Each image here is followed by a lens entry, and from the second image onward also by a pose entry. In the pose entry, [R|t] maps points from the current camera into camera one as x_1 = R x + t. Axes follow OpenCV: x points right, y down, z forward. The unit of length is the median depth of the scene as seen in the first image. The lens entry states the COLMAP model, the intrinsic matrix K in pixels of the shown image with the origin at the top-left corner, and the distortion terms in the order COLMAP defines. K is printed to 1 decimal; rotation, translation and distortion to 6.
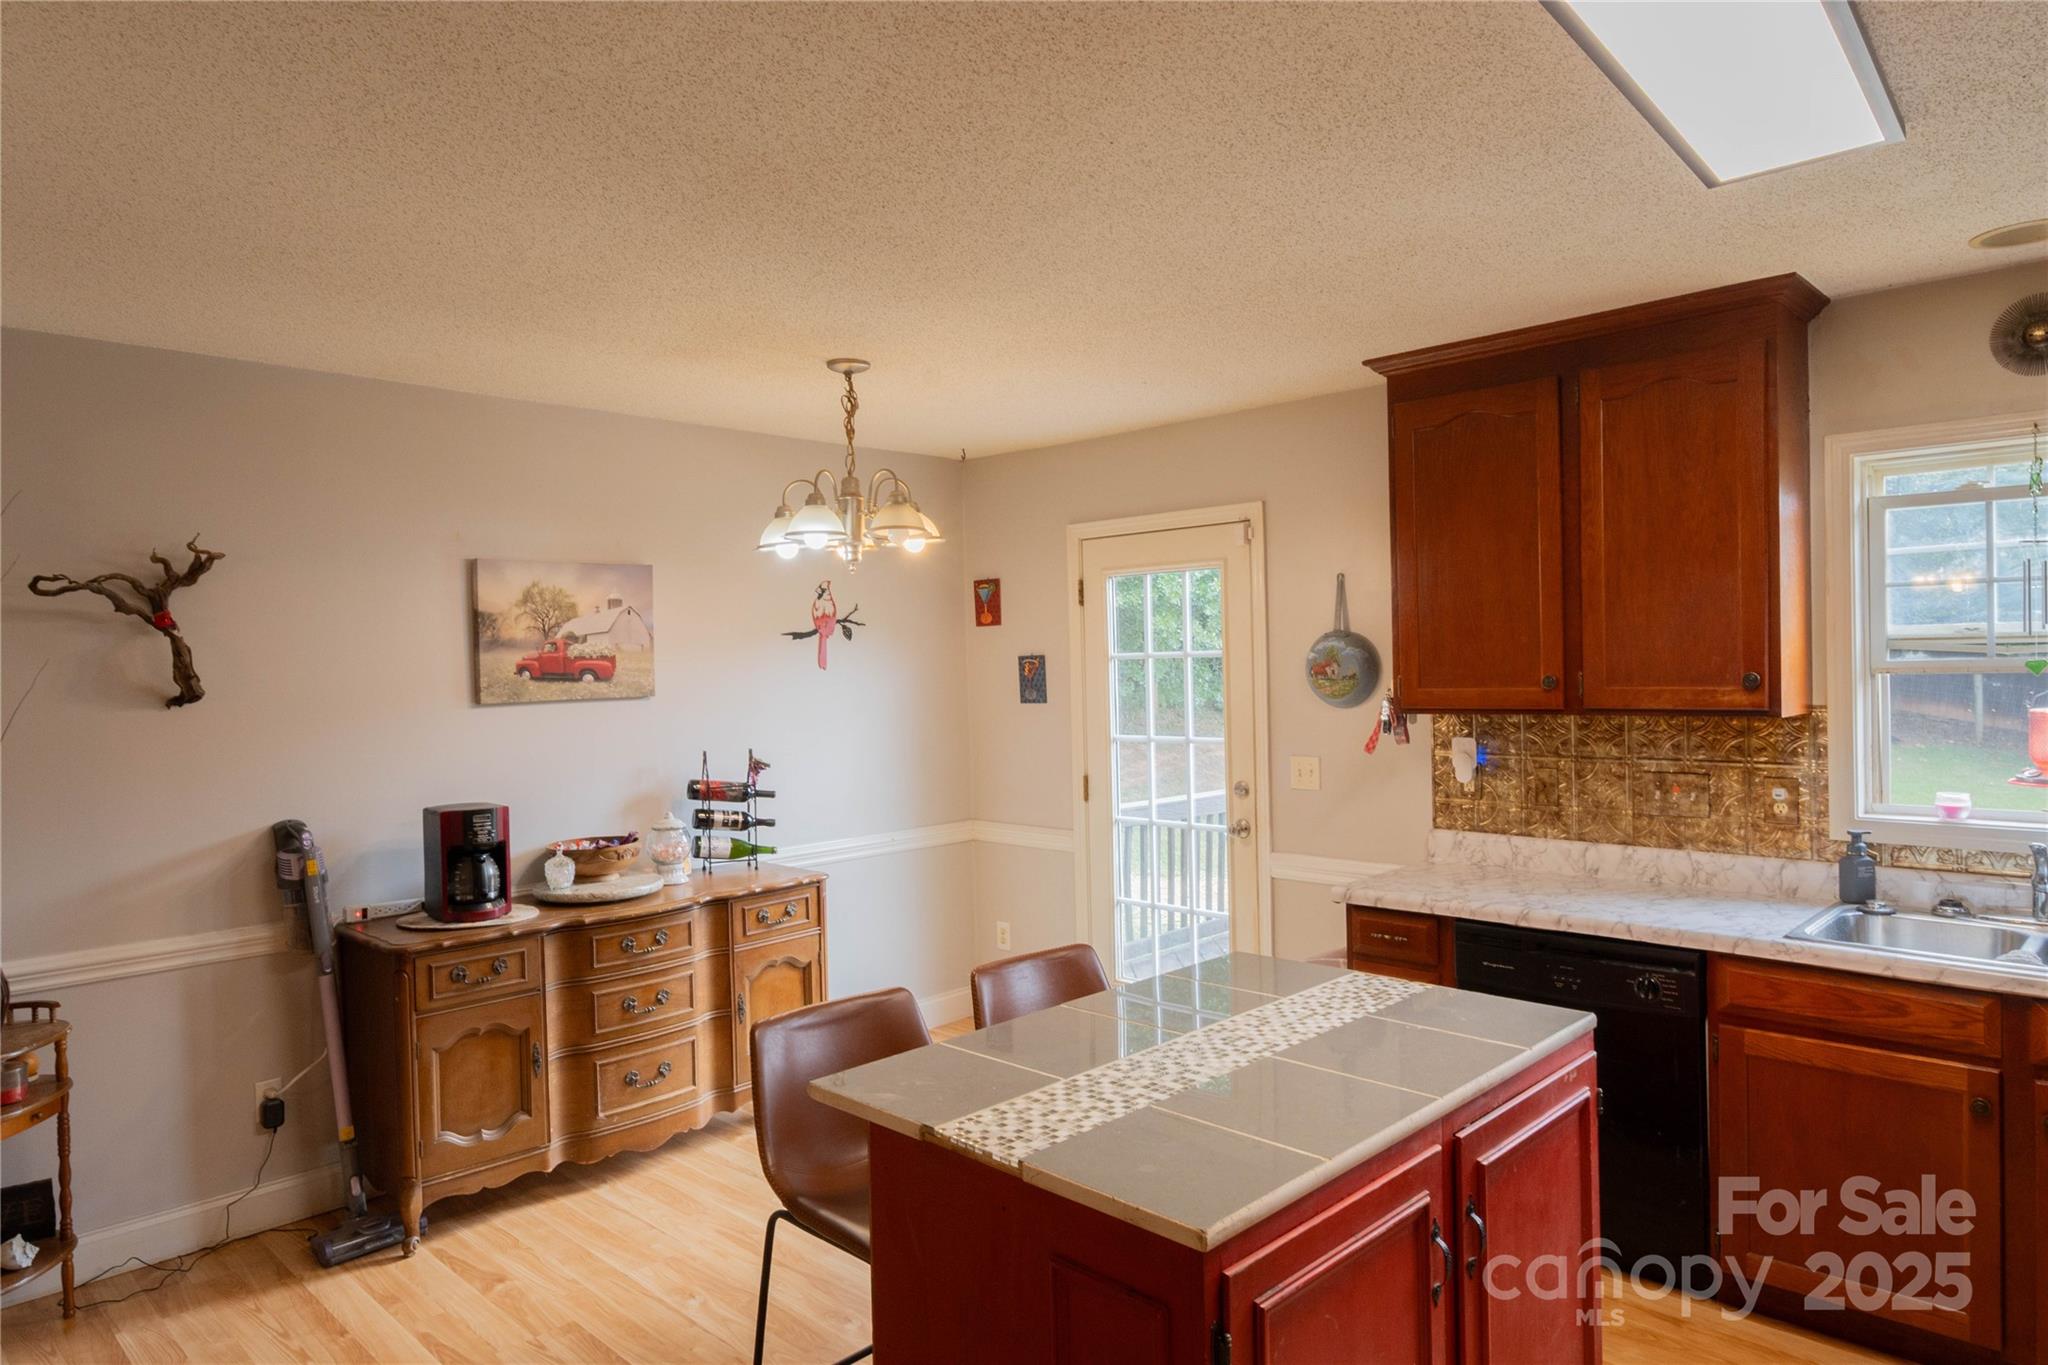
lens RADIAL K [[1254.7, 0, 1024.0], [0, 1254.7, 682.5], [0, 0, 1]] dist [-0.001135, 0.000241]
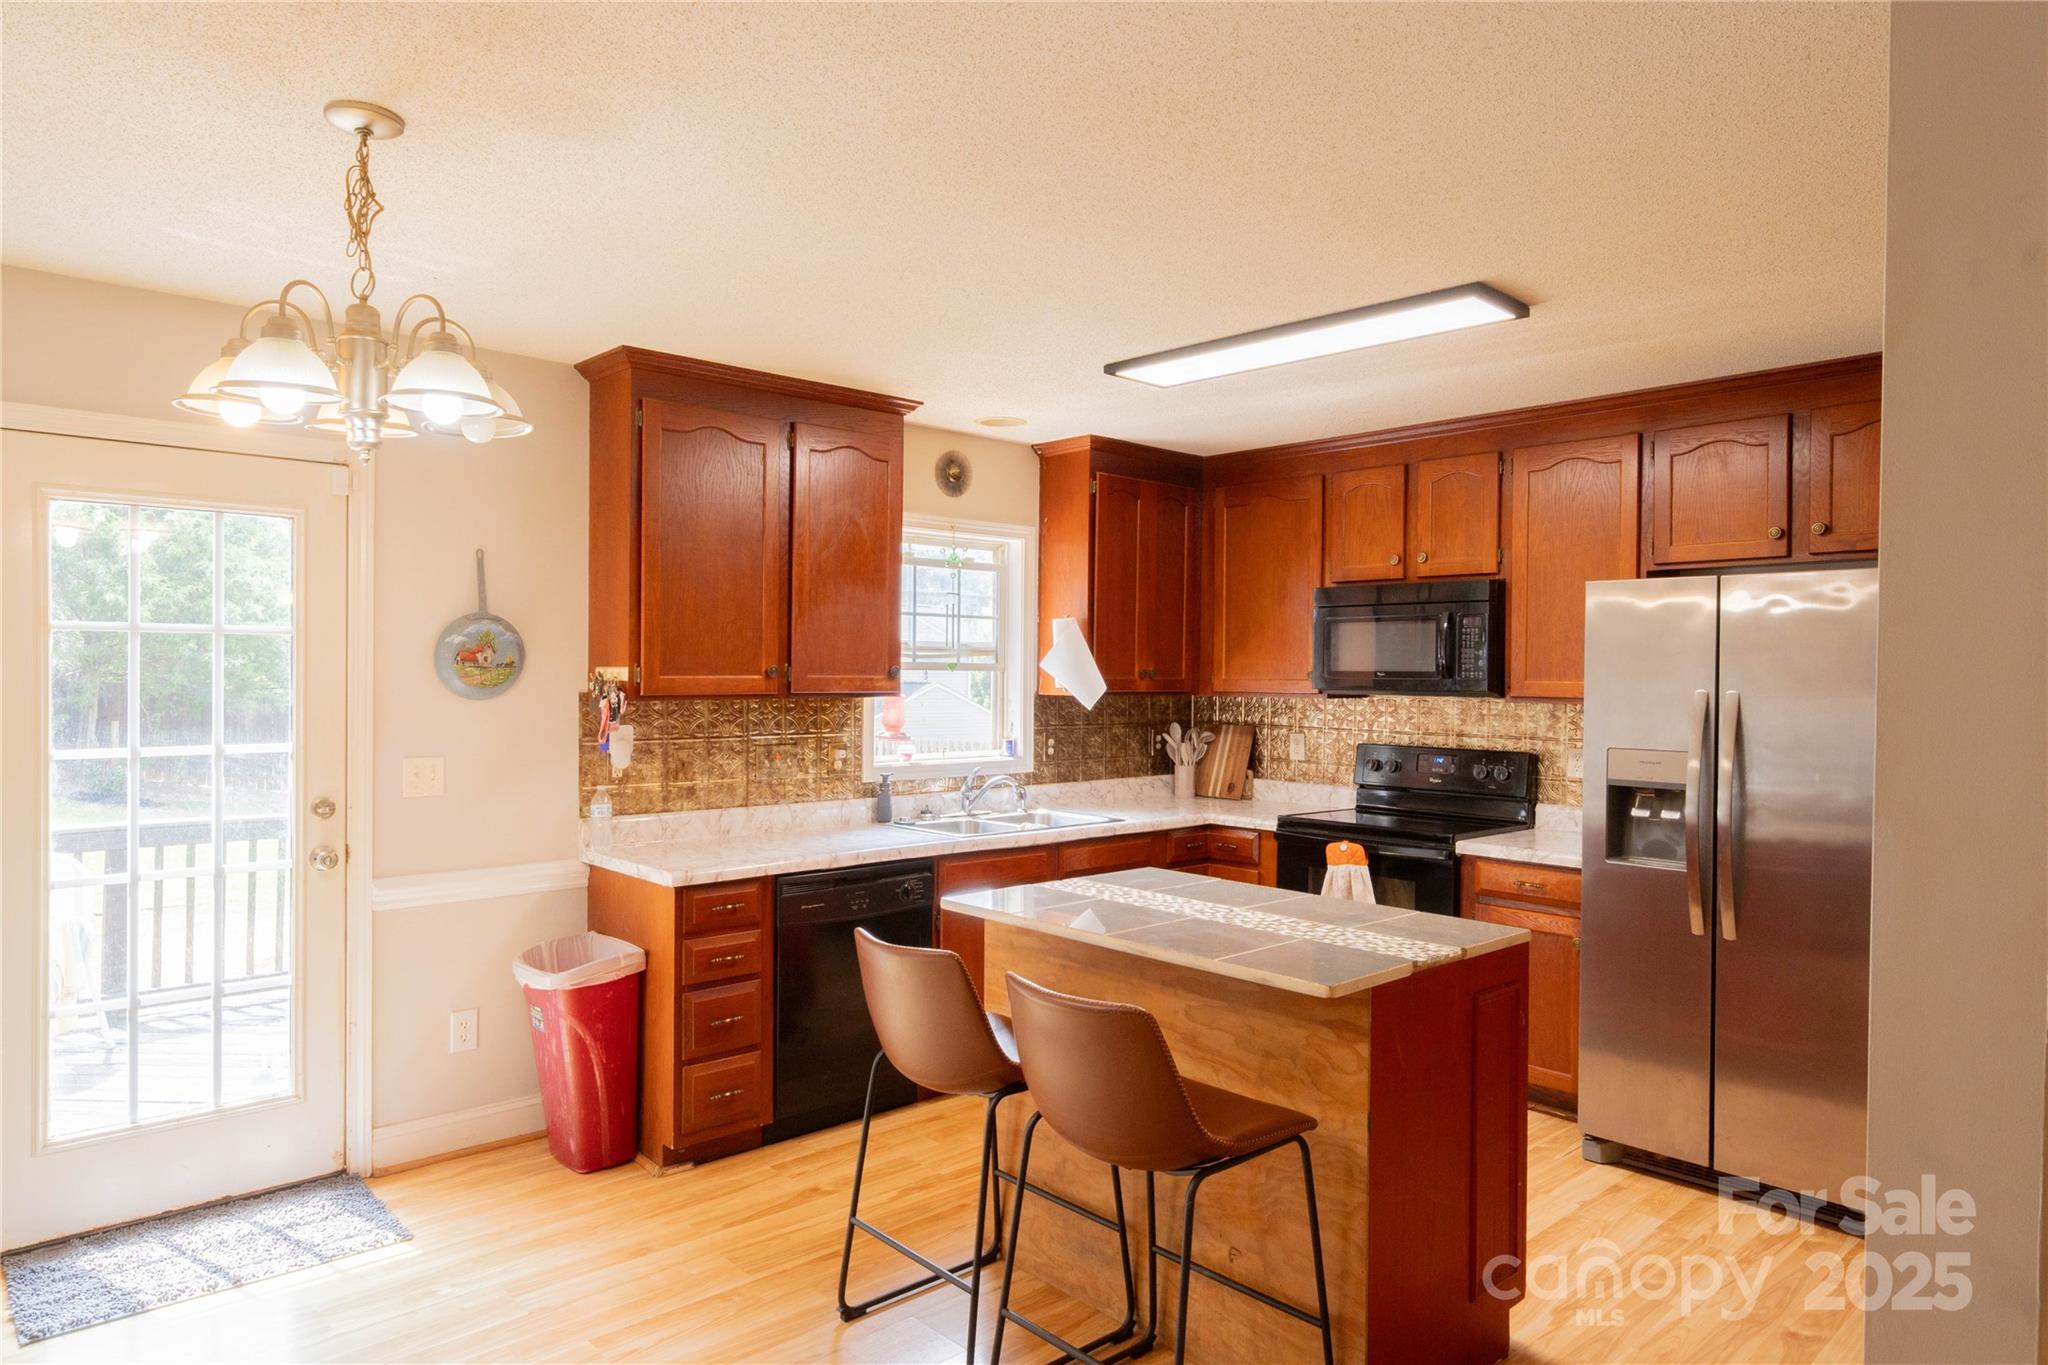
lens RADIAL K [[1254.7, 0, 1024.0], [0, 1254.7, 682.5], [0, 0, 1]] dist [-0.001135, 0.000241]
pose [[0.047771, 0.013161, 0.998772, -0.752399], [0.005824, 0.999893, -0.013455, 0.027236], [-0.998841, 0.006459, 0.047689, 0.686383]]
